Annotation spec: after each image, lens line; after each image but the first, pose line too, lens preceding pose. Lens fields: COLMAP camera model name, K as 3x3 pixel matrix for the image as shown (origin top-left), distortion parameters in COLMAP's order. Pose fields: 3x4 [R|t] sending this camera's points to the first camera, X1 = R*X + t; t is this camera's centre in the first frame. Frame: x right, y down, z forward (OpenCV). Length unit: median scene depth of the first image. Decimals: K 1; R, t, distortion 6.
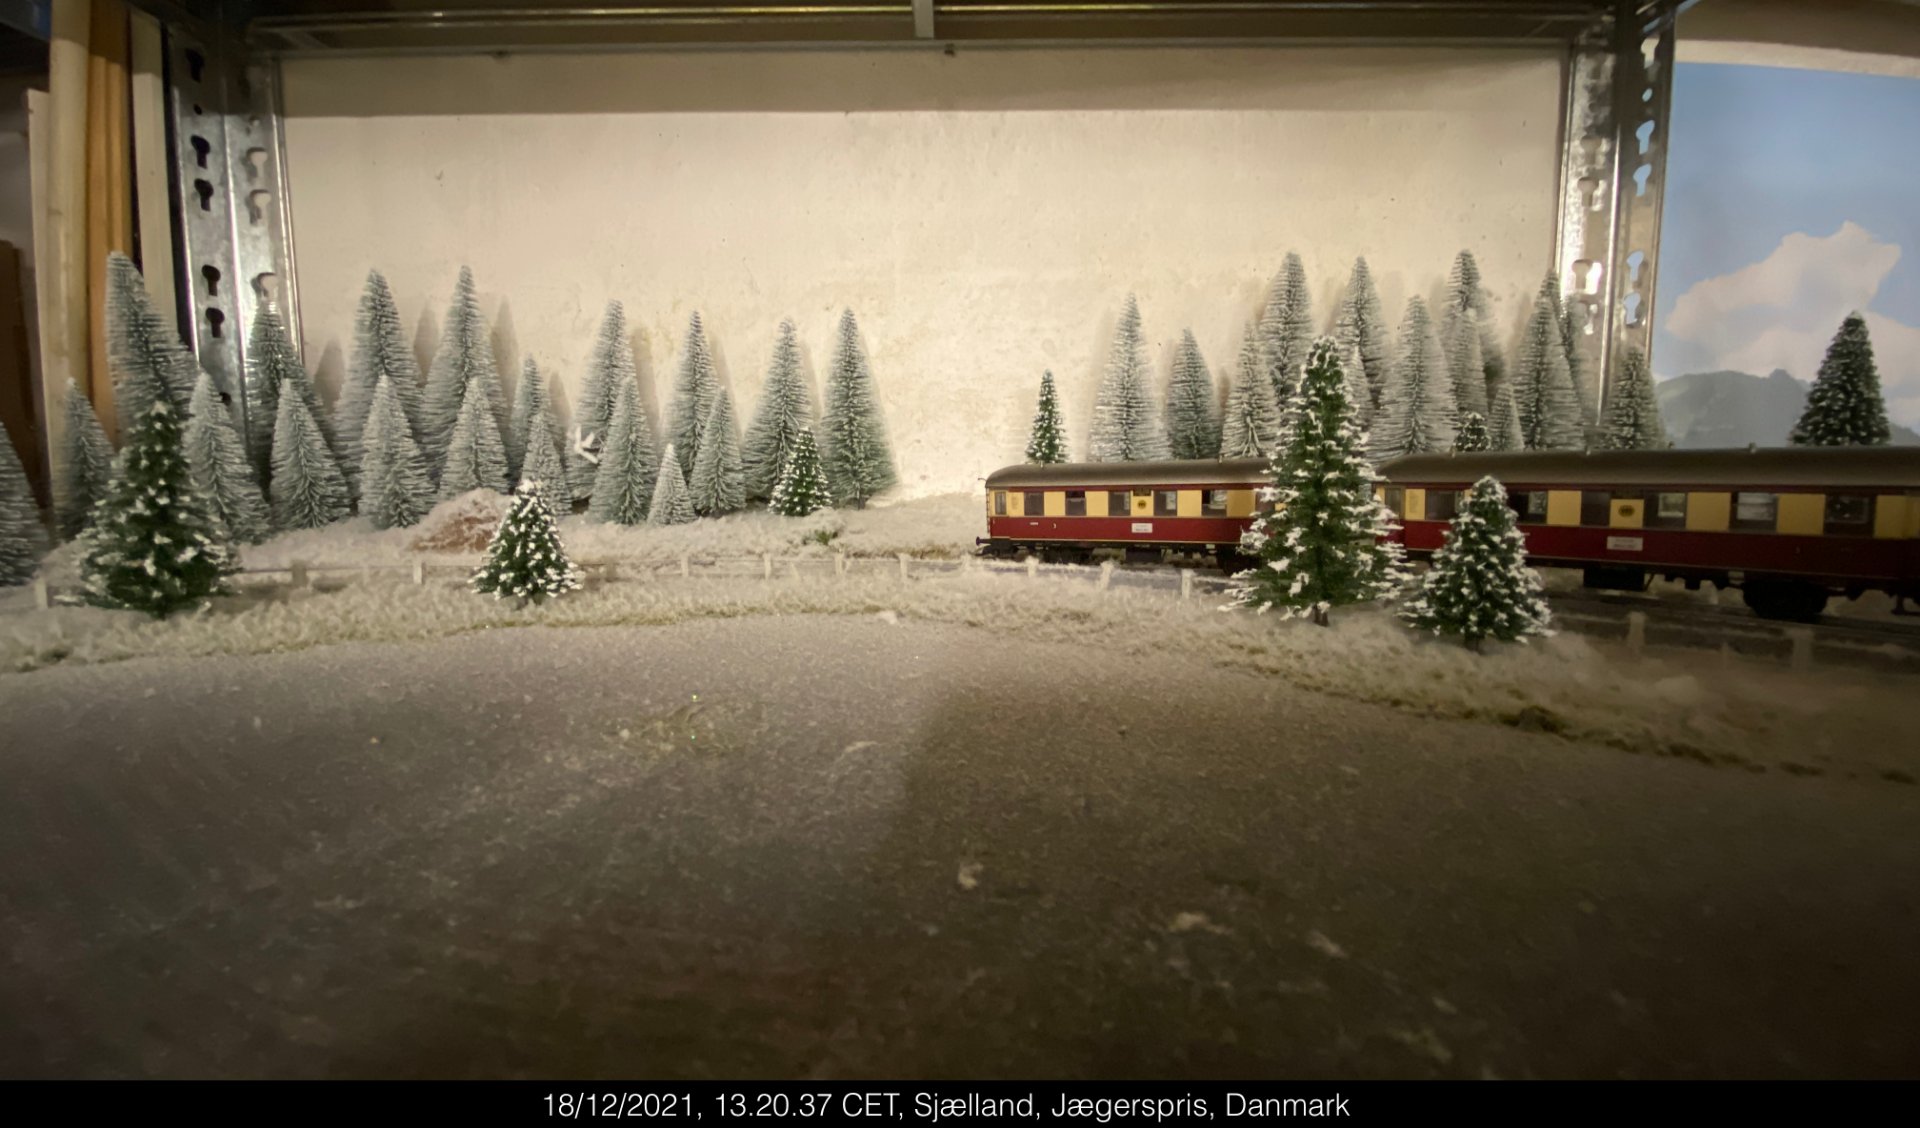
lens RADIAL K [[758.7, 0, 960.0], [0, 758.7, 564.0], [0, 0, 1]] dist [0.013839, -0.015379]
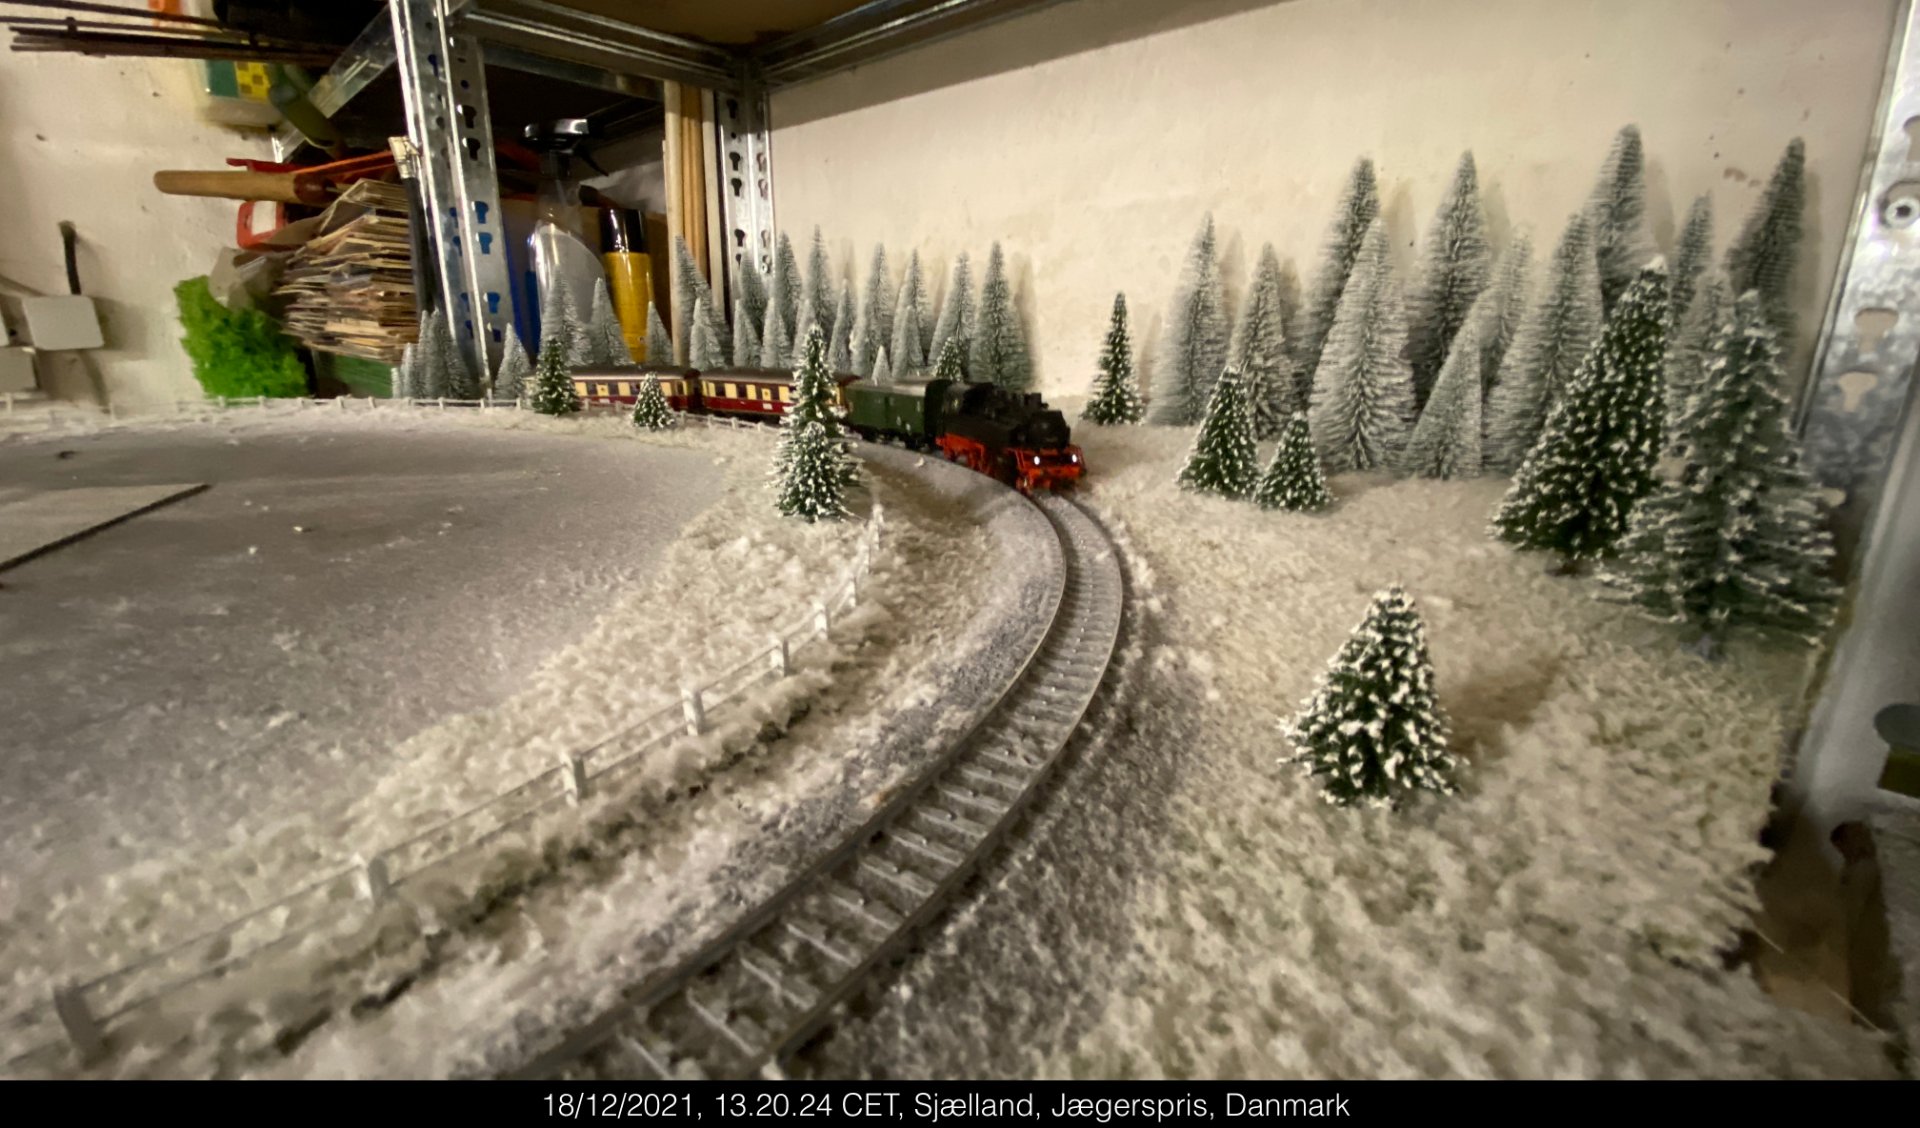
lens RADIAL K [[758.7, 0, 960.0], [0, 758.7, 564.0], [0, 0, 1]] dist [0.013839, -0.015379]
pose [[0.724317, 0.230595, -0.649762, 0.745327], [-0.124729, 0.970687, 0.205448, -0.062438], [0.678091, -0.067765, 0.731847, -0.014250]]
